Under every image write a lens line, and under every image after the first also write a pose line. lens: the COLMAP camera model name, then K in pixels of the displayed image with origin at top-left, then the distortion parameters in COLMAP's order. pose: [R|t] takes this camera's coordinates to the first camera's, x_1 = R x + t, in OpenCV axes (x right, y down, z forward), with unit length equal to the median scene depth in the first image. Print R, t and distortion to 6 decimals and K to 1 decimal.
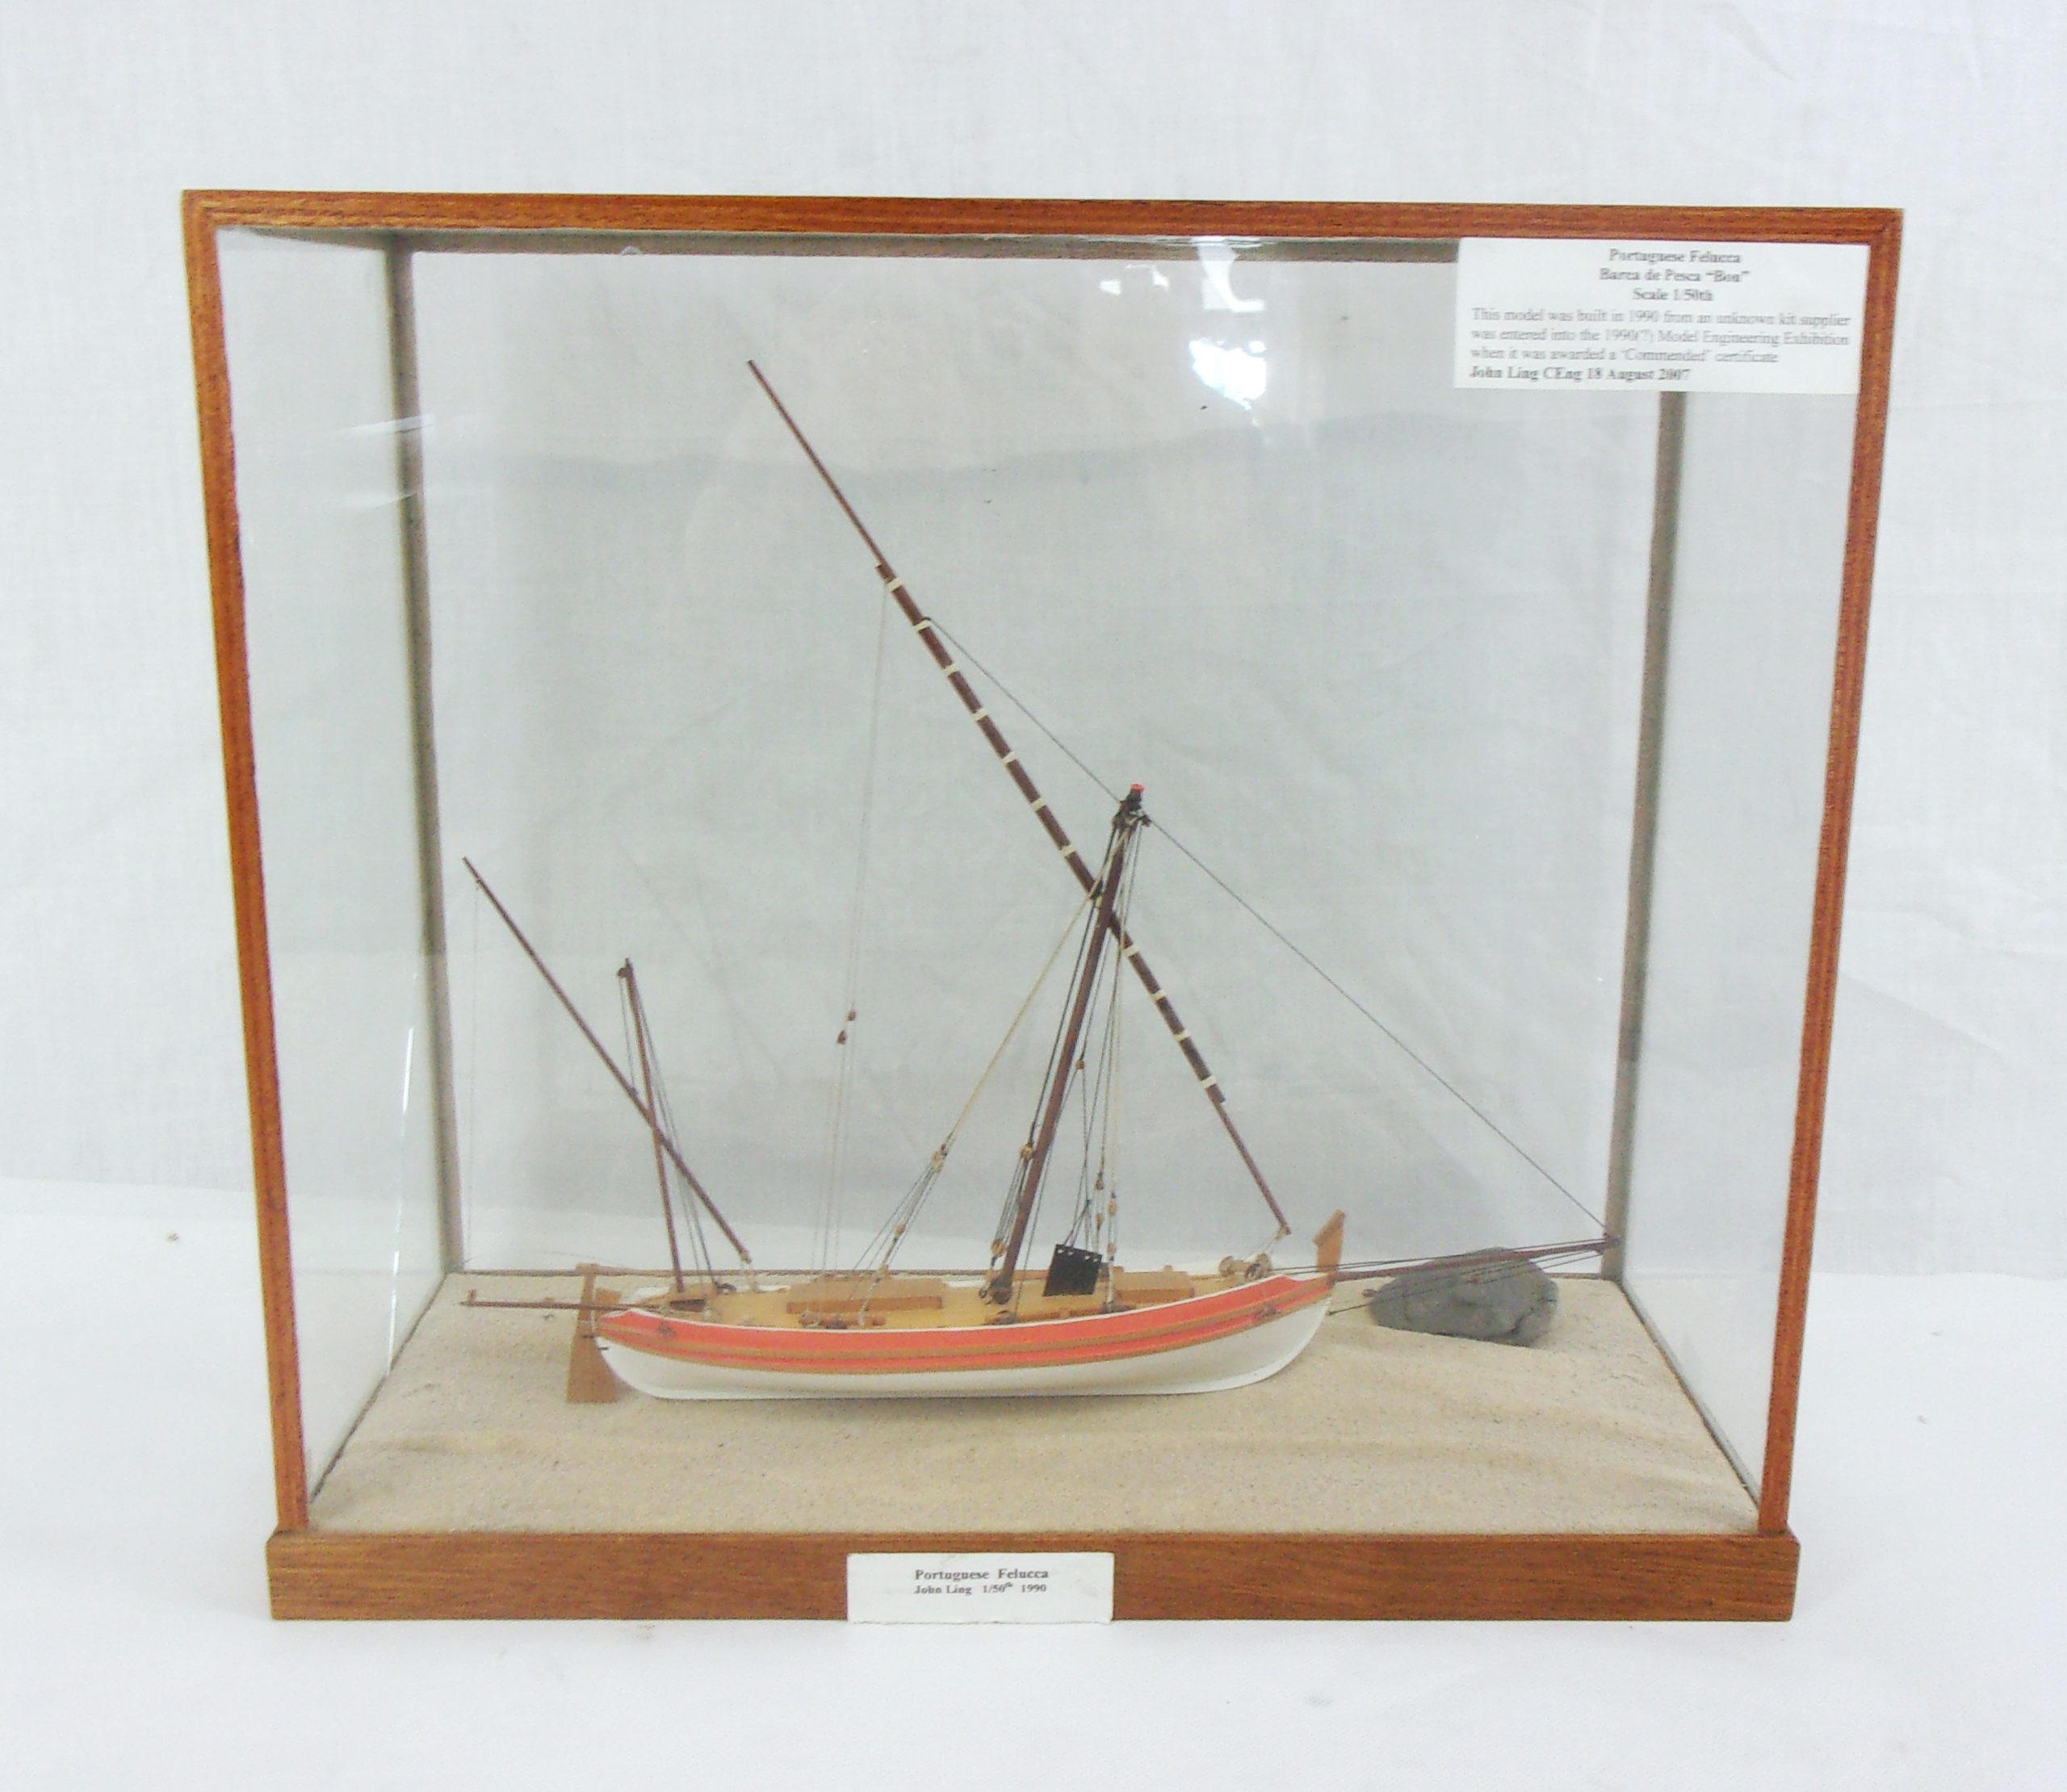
lens RADIAL K [[2146.1, 0, 1129.0], [0, 2146.1, 908.2], [0, 0, 1]] dist [0.000375, -0.011743]
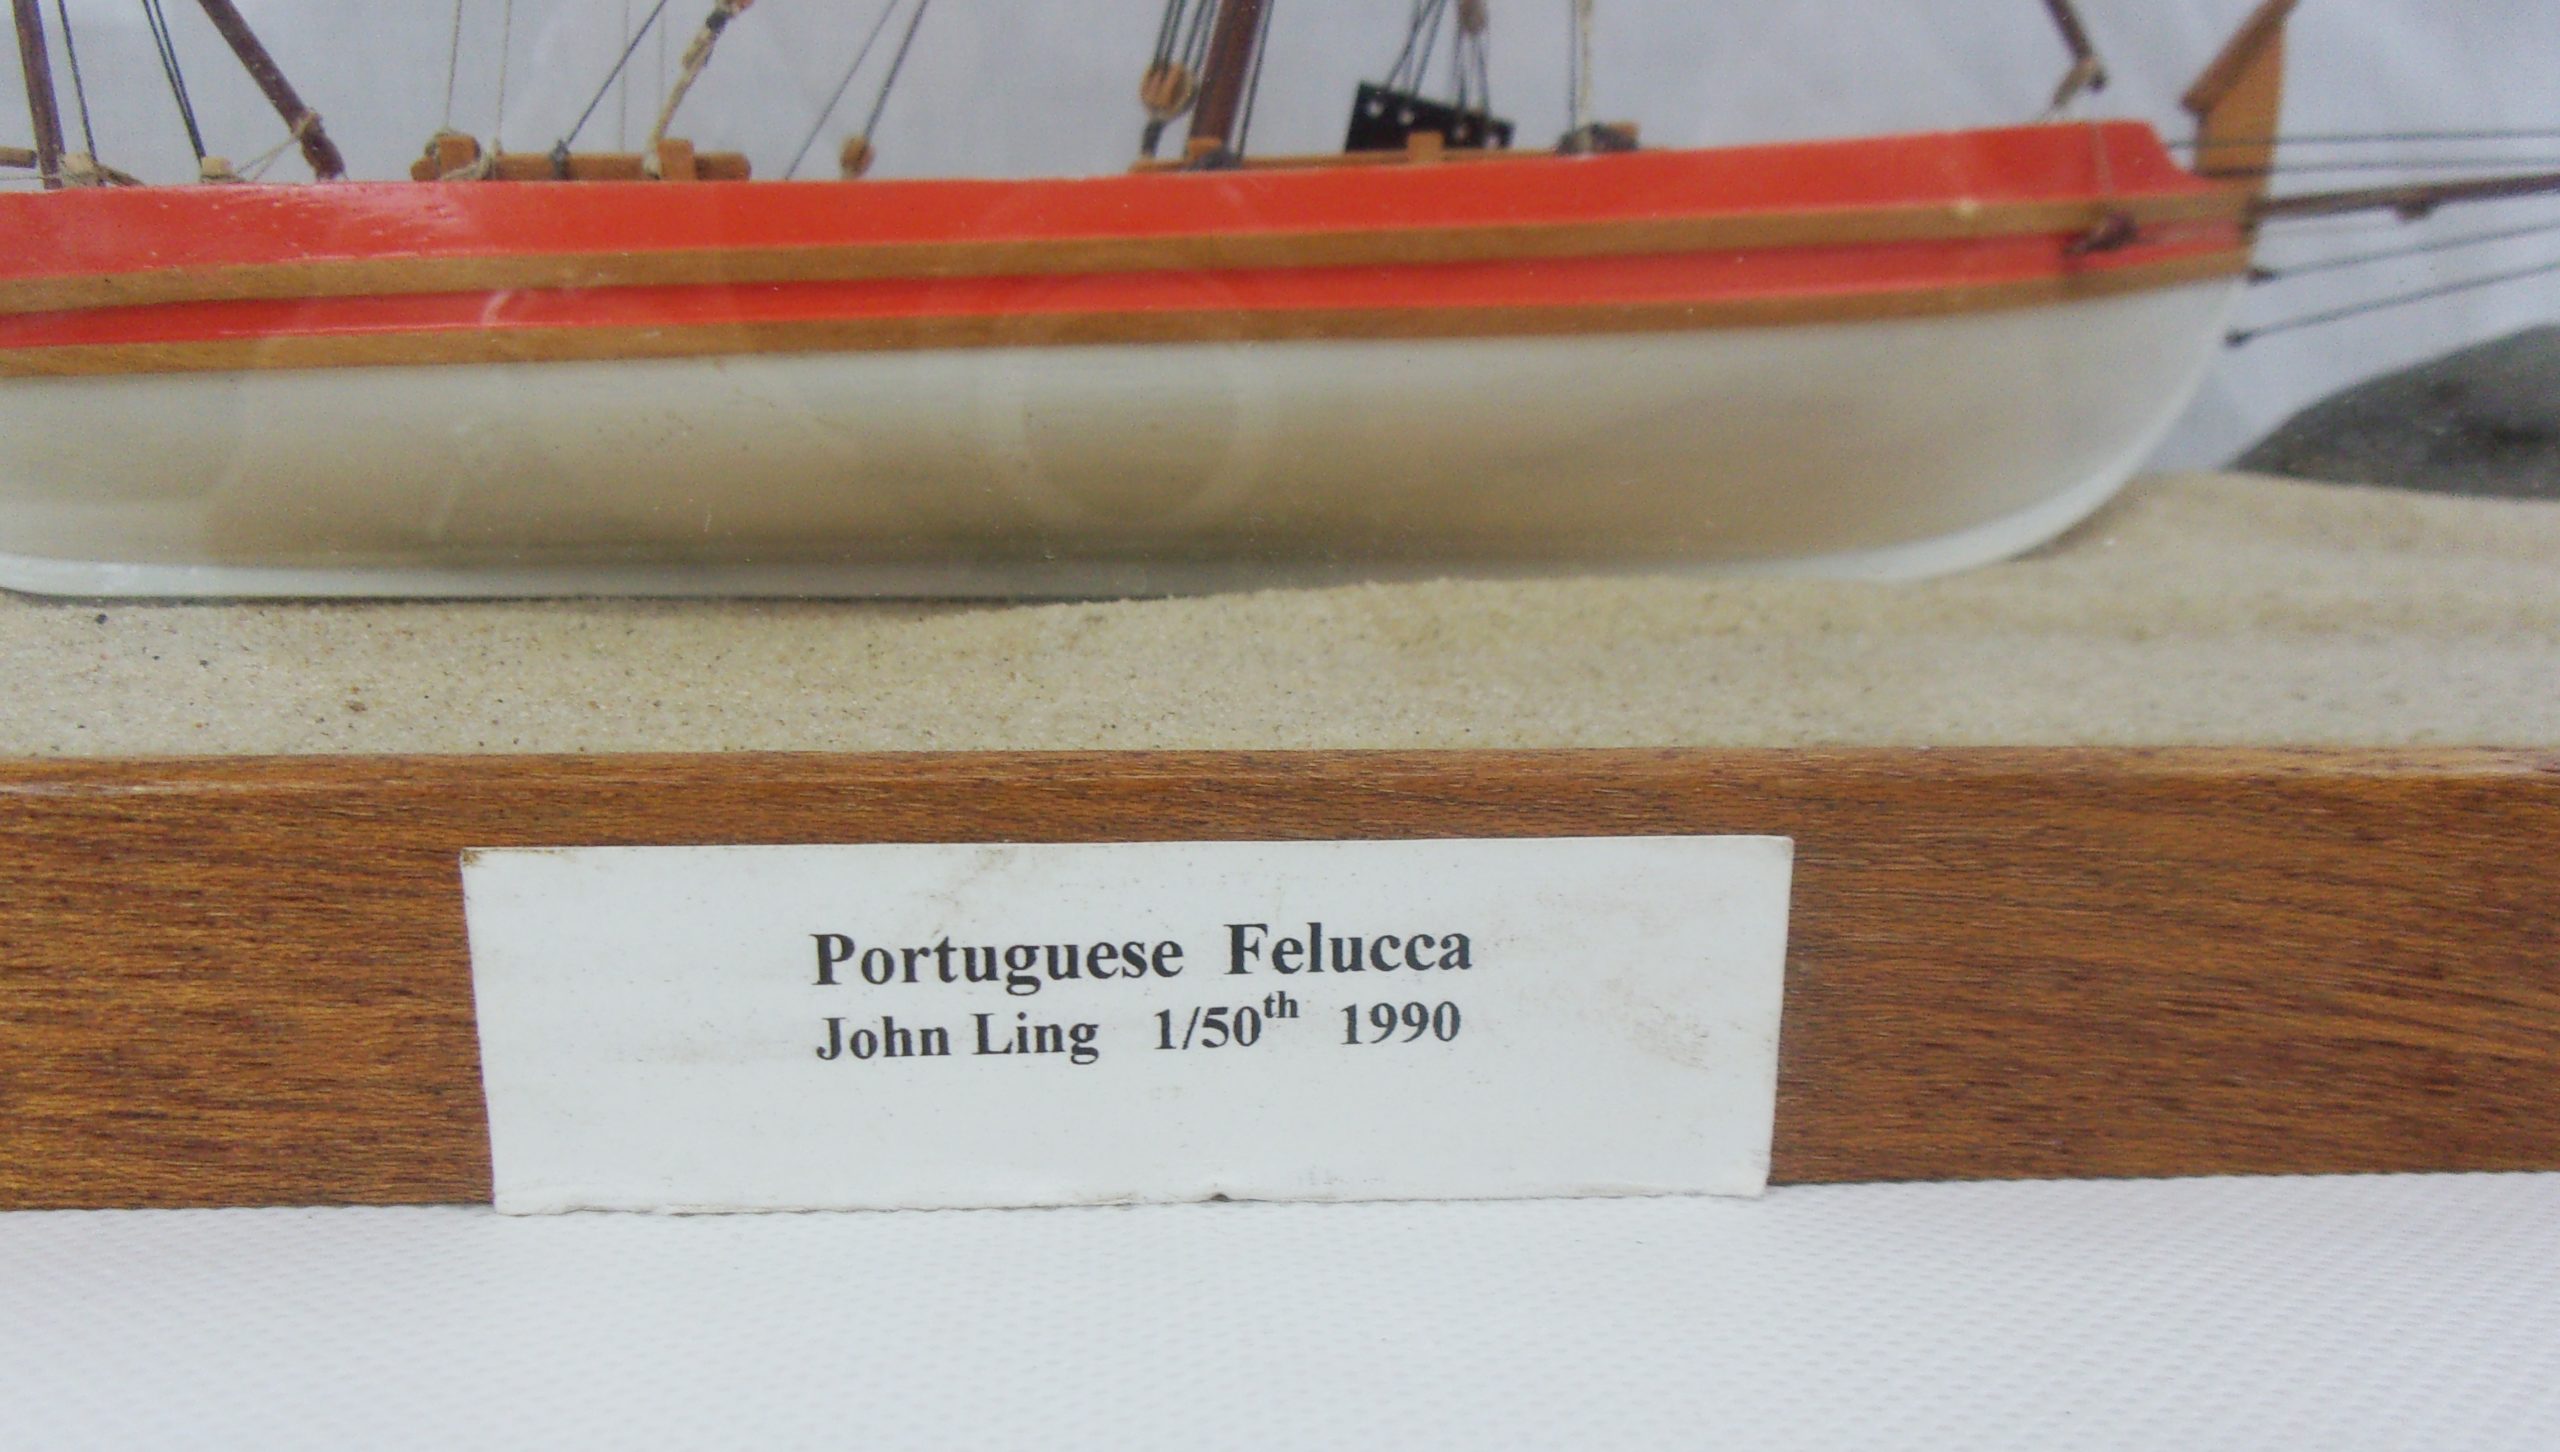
lens RADIAL K [[2030.1, 0, 1282.9], [0, 2030.1, 936.9], [0, 0, 1]] dist [0.010608, 0.001668]
pose [[0.999624, -0.022932, 0.015031, -0.052351], [0.022454, 0.999260, 0.031238, 0.270928], [-0.015736, -0.030889, 0.999399, 0.722450]]
